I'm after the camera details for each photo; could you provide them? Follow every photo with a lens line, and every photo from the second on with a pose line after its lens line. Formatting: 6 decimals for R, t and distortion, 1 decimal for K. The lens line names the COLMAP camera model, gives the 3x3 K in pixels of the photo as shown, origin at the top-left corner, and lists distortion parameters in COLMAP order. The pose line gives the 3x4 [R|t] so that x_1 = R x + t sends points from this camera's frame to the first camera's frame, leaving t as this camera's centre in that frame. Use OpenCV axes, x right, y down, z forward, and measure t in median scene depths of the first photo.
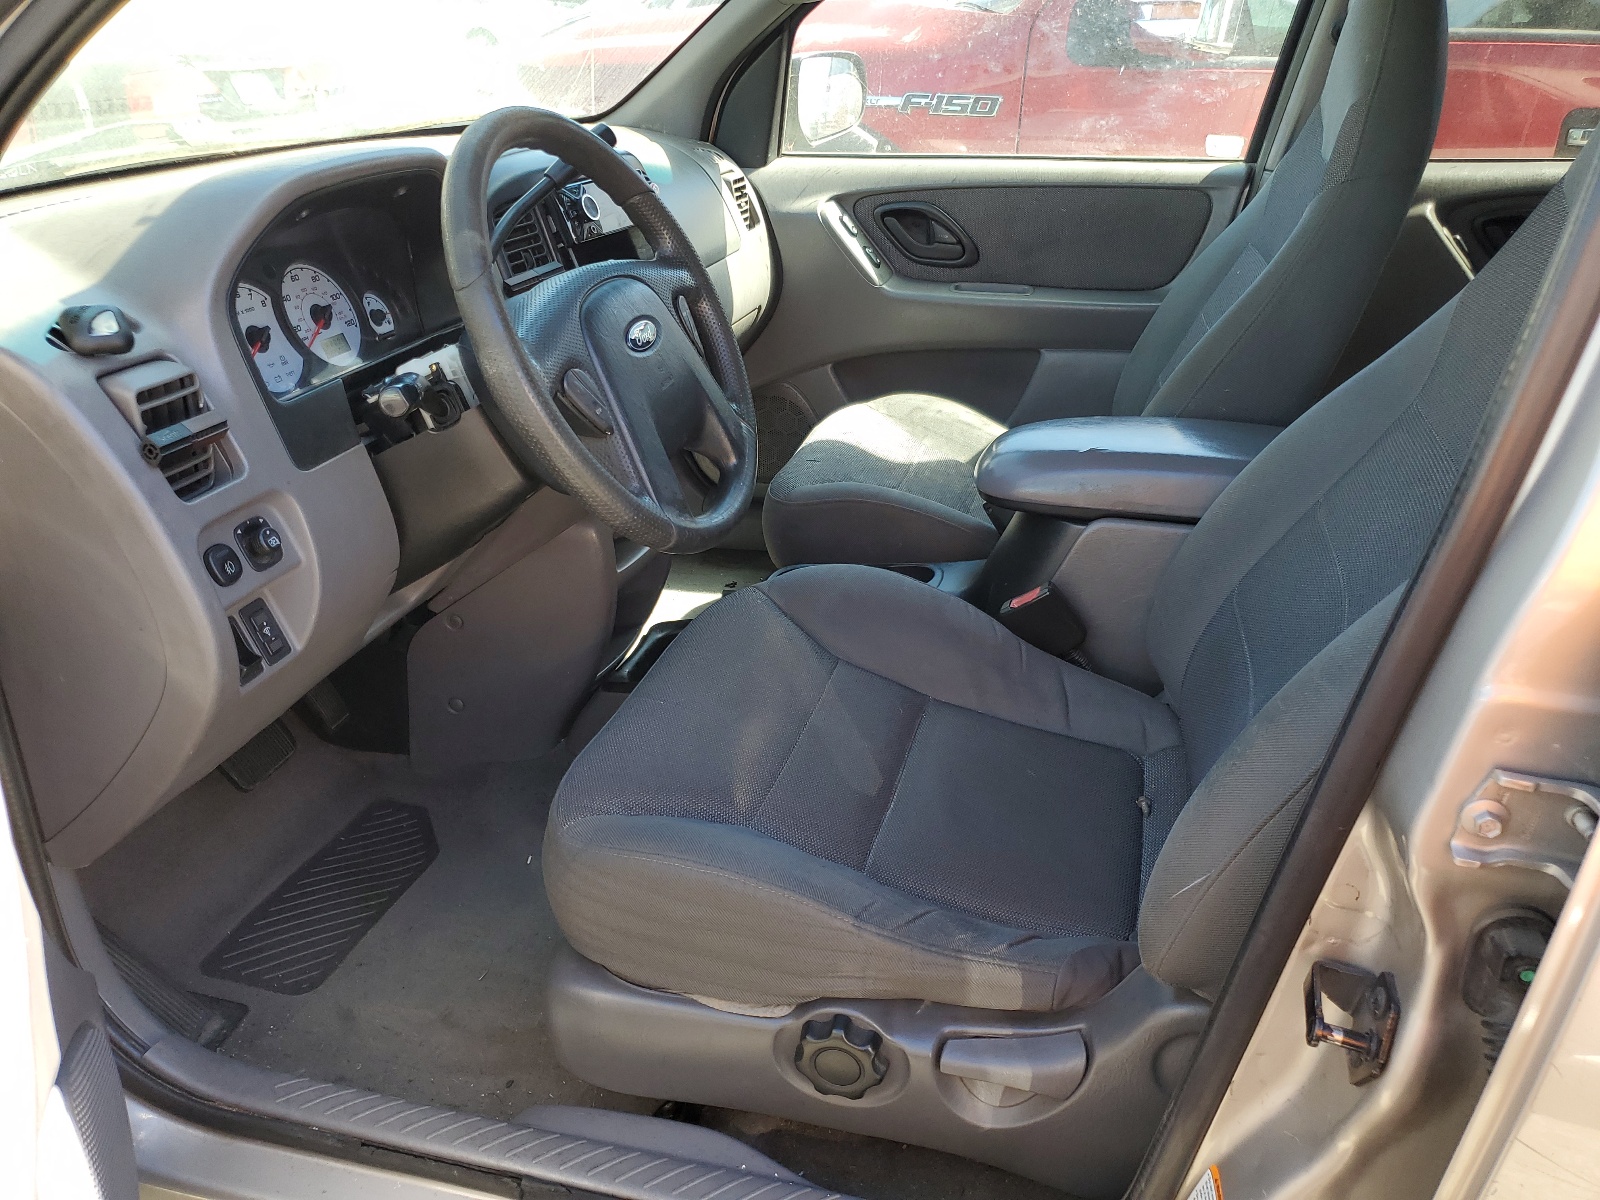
lens RADIAL K [[1222.2, 0, 800.2], [0, 1222.2, 600.1], [0, 0, 1]] dist [-0.017384, -0.003899]
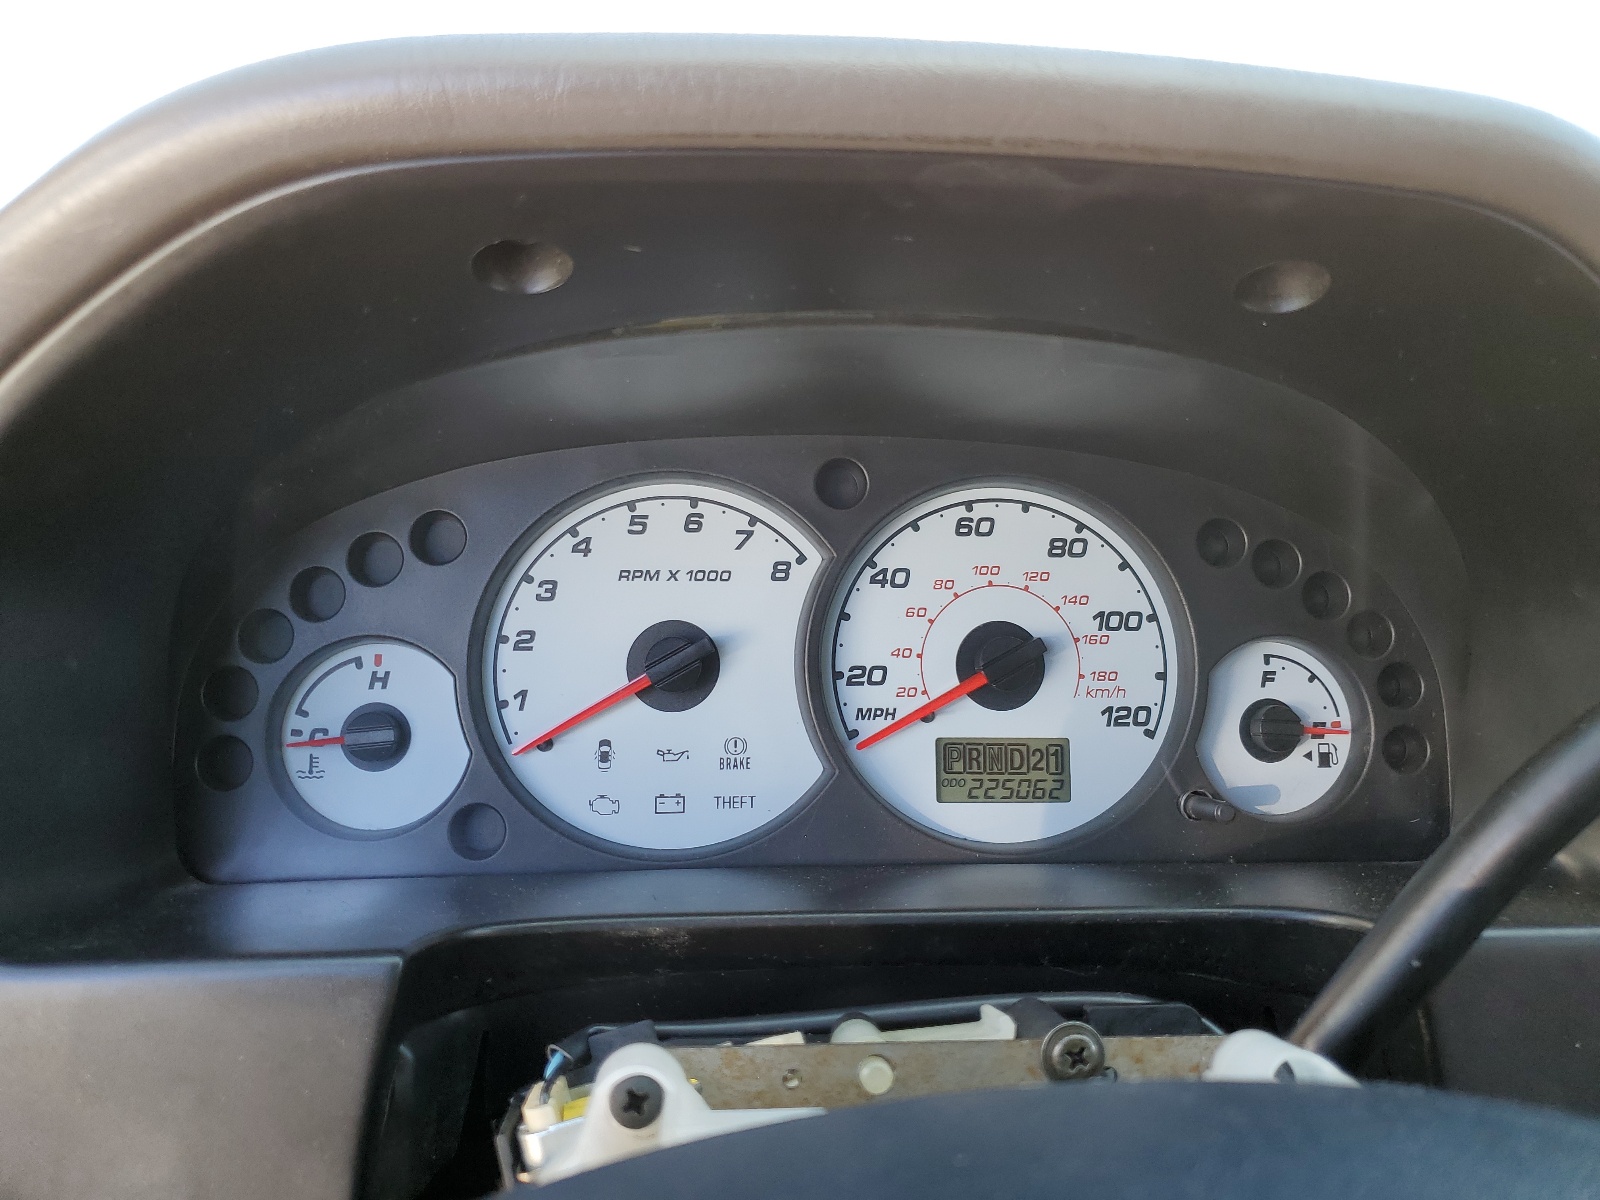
lens RADIAL K [[1222.2, 0, 804.4], [0, 1222.2, 602.9], [0, 0, 1]] dist [-0.017384, -0.003899]
pose [[0.292349, 0.332374, -0.896694, -0.145568], [-0.422650, 0.886020, 0.190620, -0.290635], [0.857845, 0.323260, 0.399505, 0.852773]]
